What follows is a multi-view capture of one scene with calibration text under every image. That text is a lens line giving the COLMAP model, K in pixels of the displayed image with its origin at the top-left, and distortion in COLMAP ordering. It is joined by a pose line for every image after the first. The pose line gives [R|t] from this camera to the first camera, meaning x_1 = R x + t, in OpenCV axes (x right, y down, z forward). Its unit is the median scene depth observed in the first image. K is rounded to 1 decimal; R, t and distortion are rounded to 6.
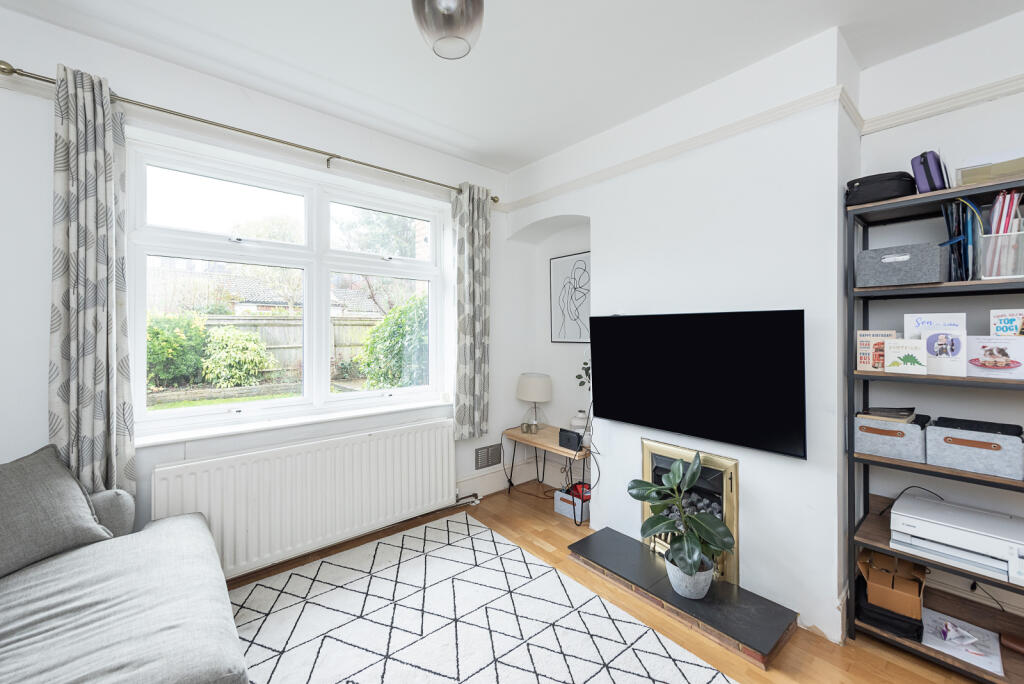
lens RADIAL K [[410.6, 0, 511.4], [0, 410.6, 331.7], [0, 0, 1]] dist [0.000231, -0.000402]
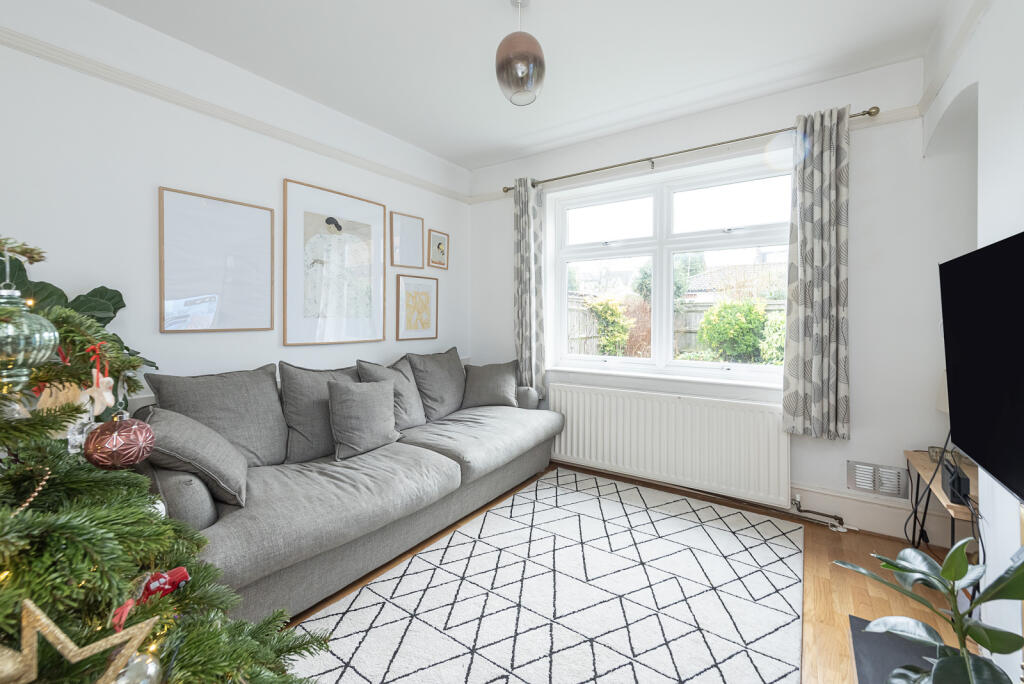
lens RADIAL K [[410.6, 0, 511.2], [0, 410.6, 321.2], [0, 0, 1]] dist [0.000231, -0.000402]
pose [[0.260179, 0.008299, -0.965525, 0.584181], [-0.004911, 0.999962, 0.007271, 0.039558], [0.965548, 0.002850, 0.260209, 0.271422]]
